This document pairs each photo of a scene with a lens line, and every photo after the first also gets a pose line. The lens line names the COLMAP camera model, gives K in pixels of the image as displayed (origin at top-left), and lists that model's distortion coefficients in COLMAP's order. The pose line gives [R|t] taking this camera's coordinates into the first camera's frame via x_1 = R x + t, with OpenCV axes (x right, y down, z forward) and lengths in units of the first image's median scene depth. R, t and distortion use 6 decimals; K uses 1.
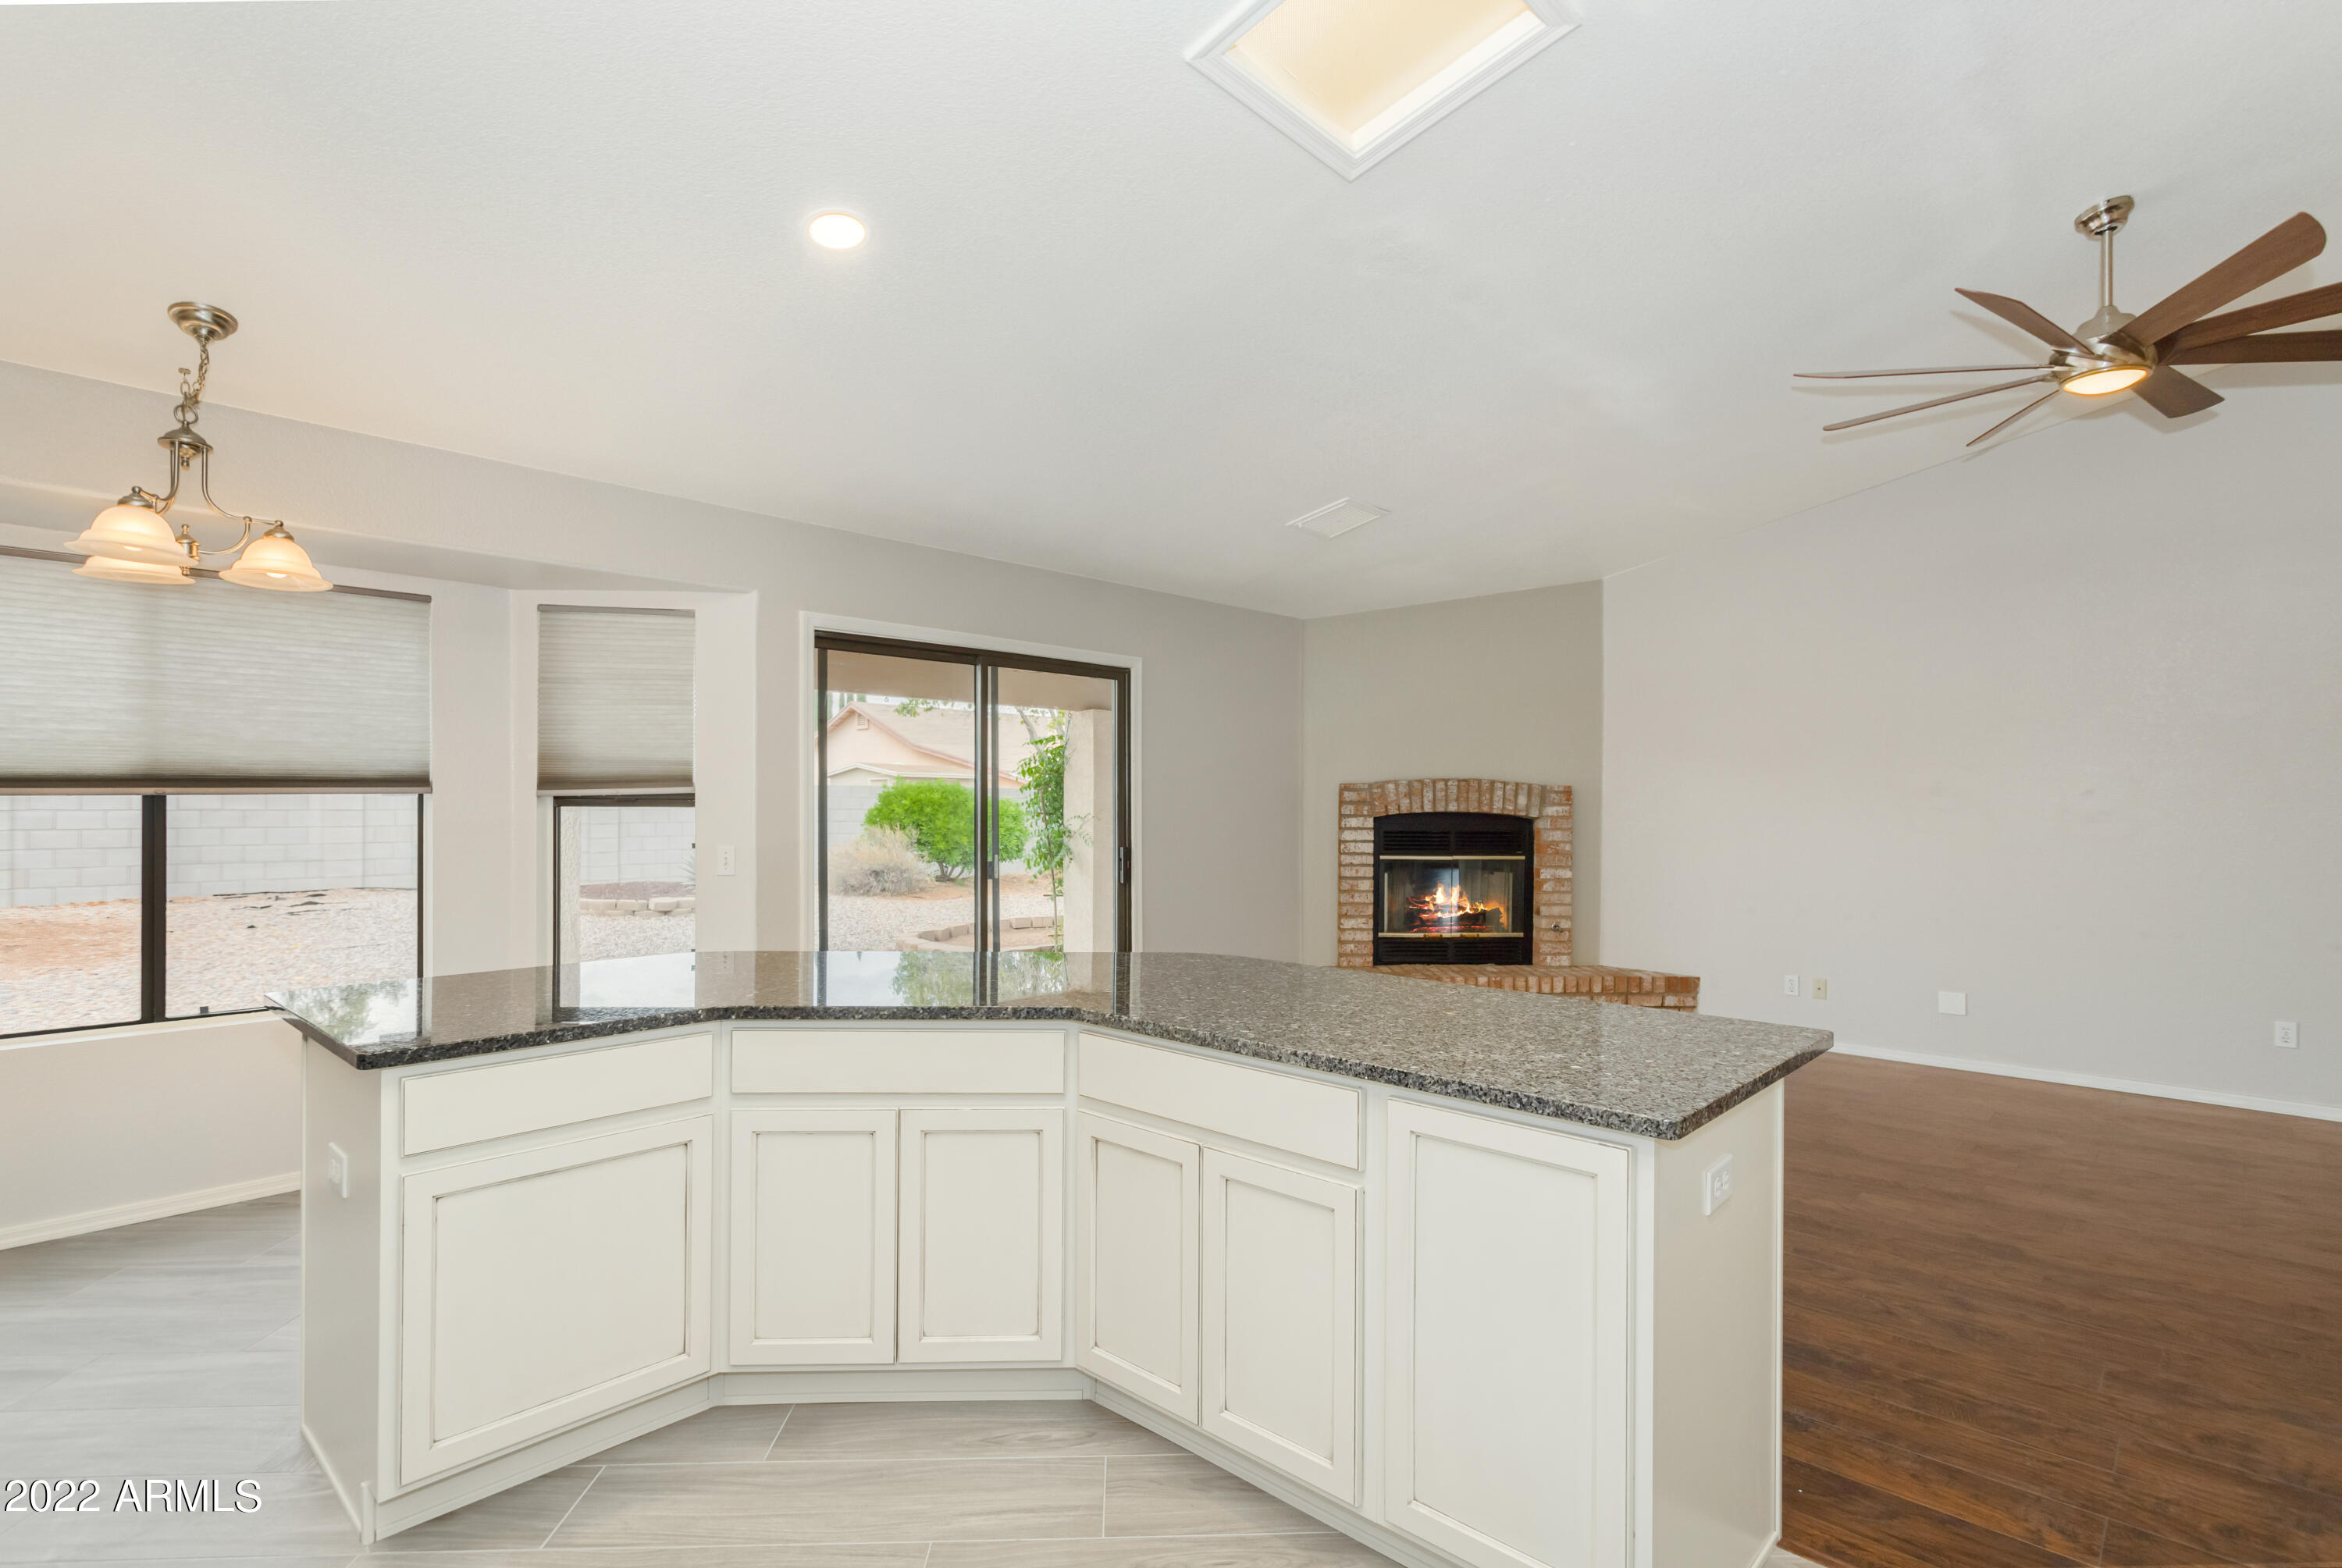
lens RADIAL K [[1129.5, 0, 1162.4], [0, 1129.5, 817.6], [0, 0, 1]] dist [0.002648, 0.000926]
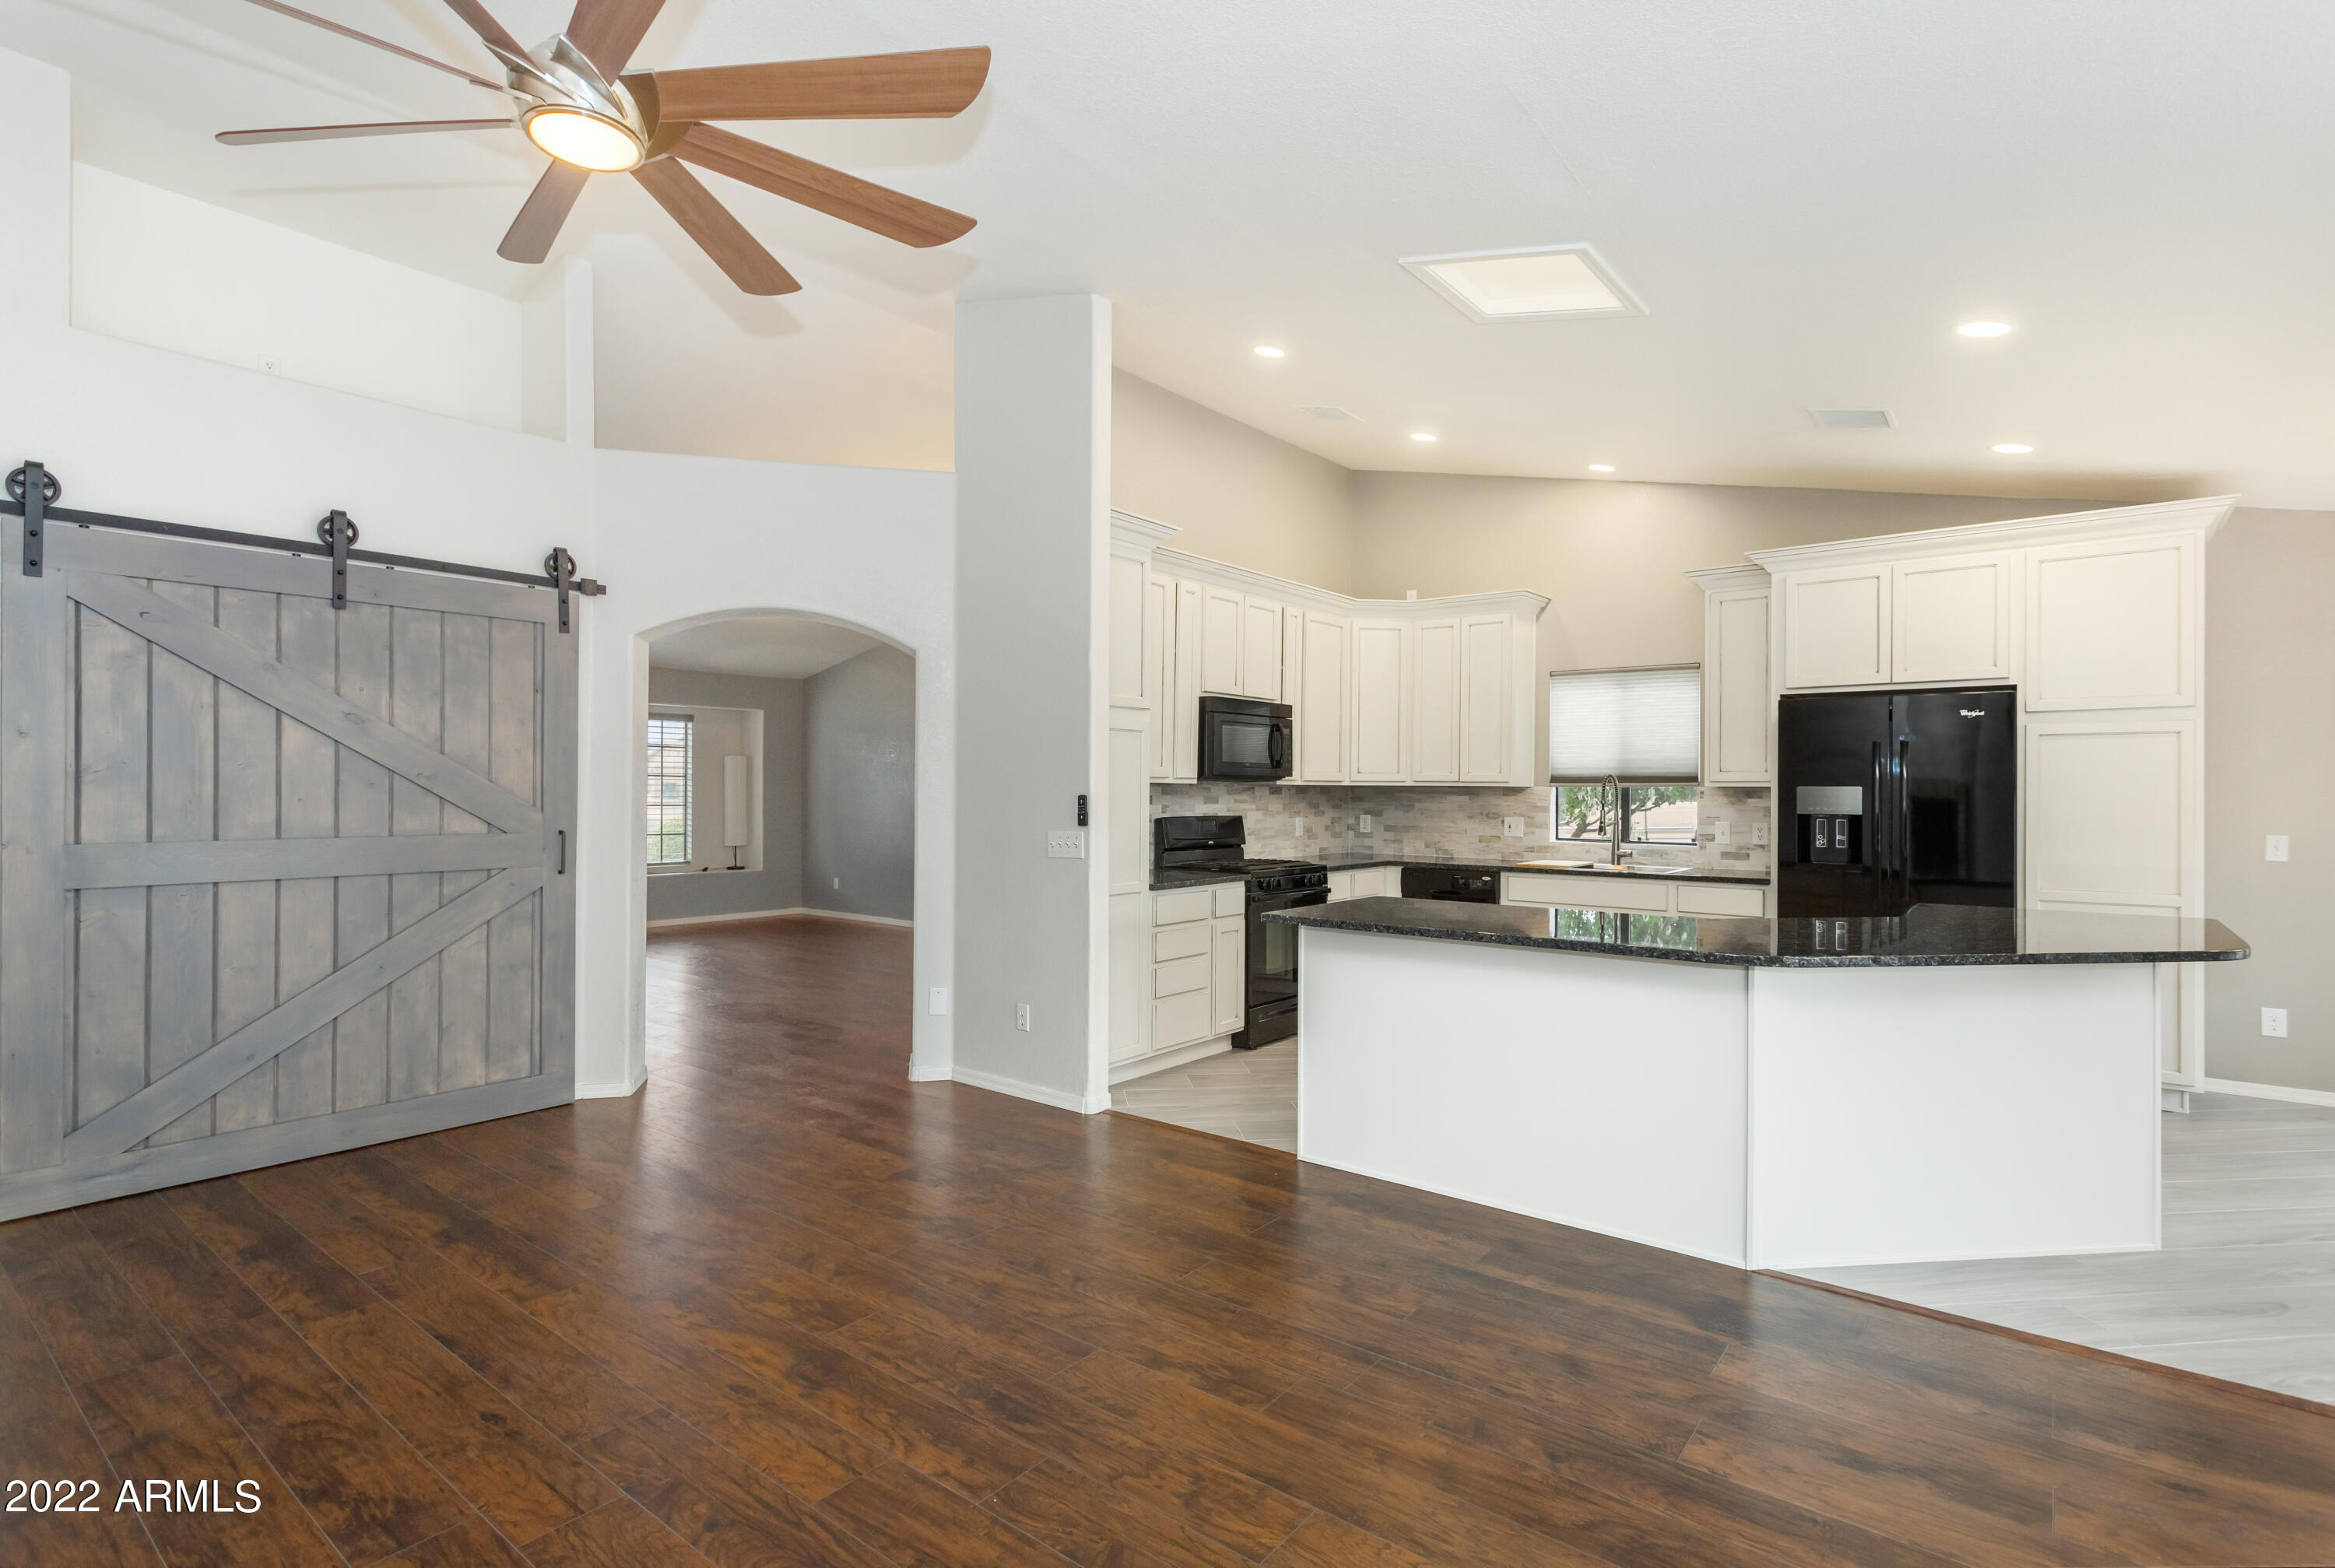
lens RADIAL K [[1130.9, 0, 1167.5], [0, 1130.9, 784.0], [0, 0, 1]] dist [0.003221, 0.000602]
pose [[-0.996377, -0.010352, -0.084417, 0.286126], [-0.011372, 0.999868, 0.011604, -0.011691], [0.084286, 0.012522, -0.996363, 0.889030]]
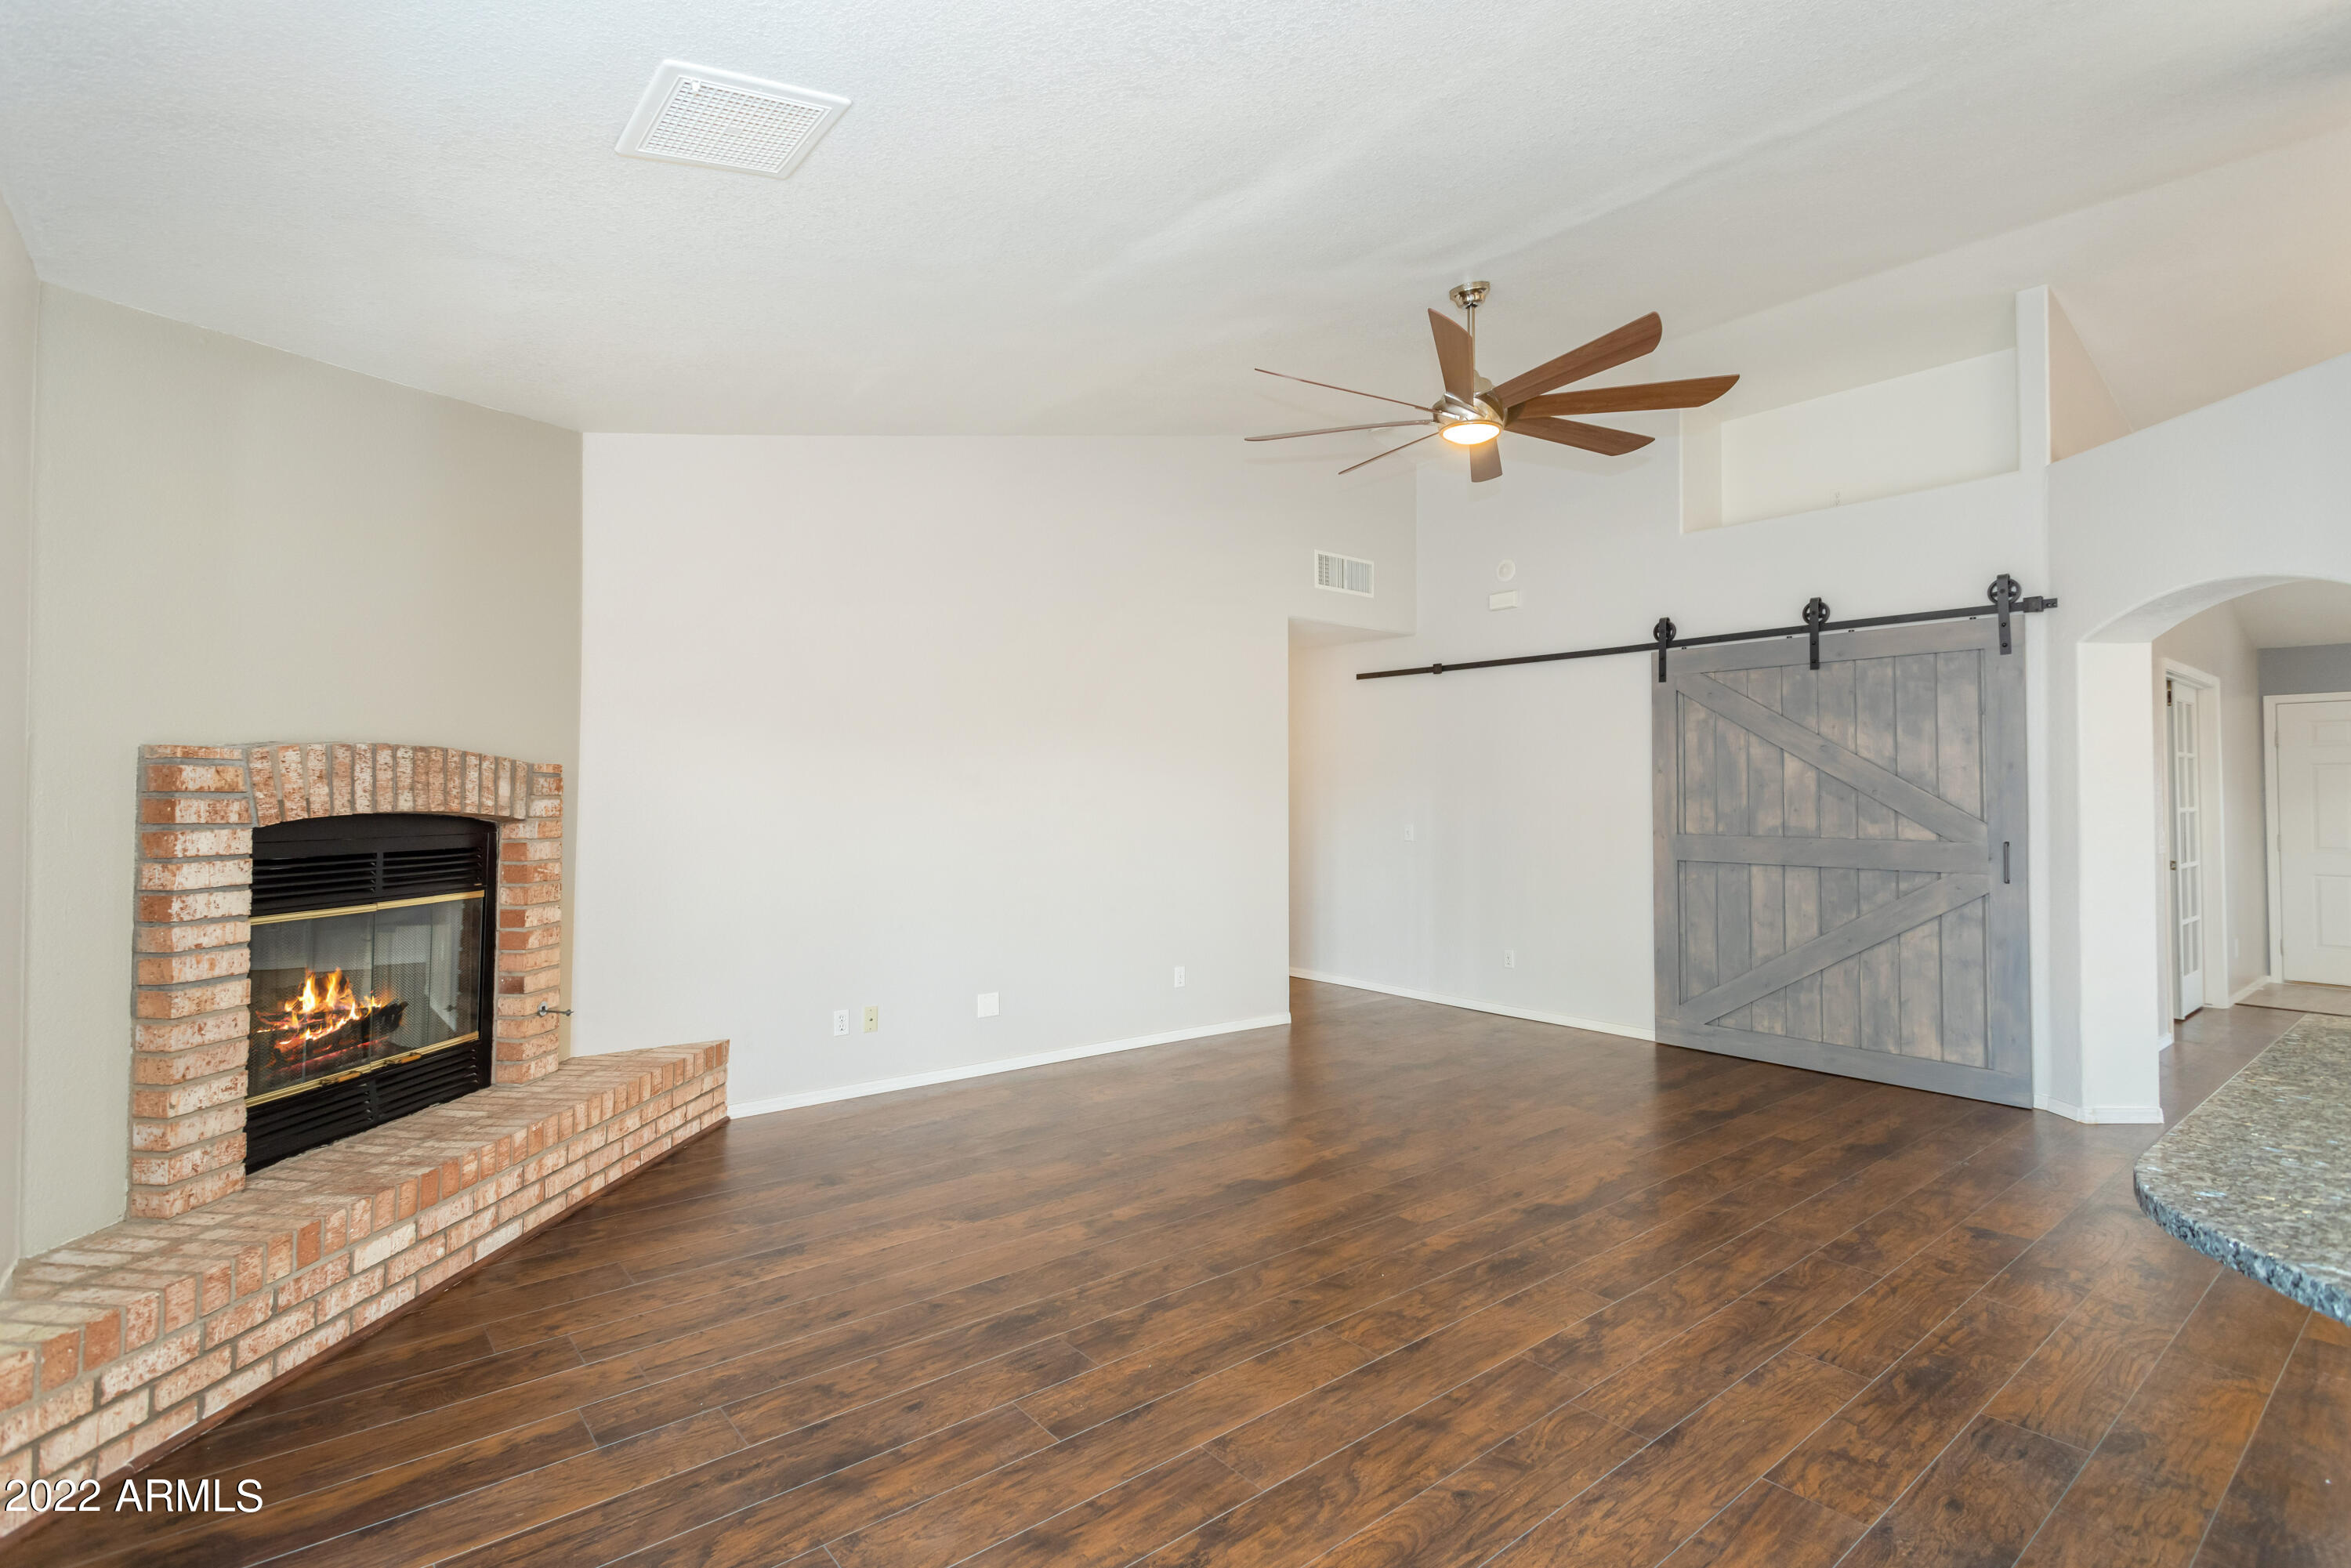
lens RADIAL K [[1113.2, 0, 1181.2], [0, 1113.2, 767.1], [0, 0, 1]] dist [0.002806, 0.001272]
pose [[0.126204, 0.022985, 0.991738, -0.180377], [0.013007, 0.999607, -0.024823, -0.008303], [-0.991919, 0.016032, 0.125855, 0.605344]]
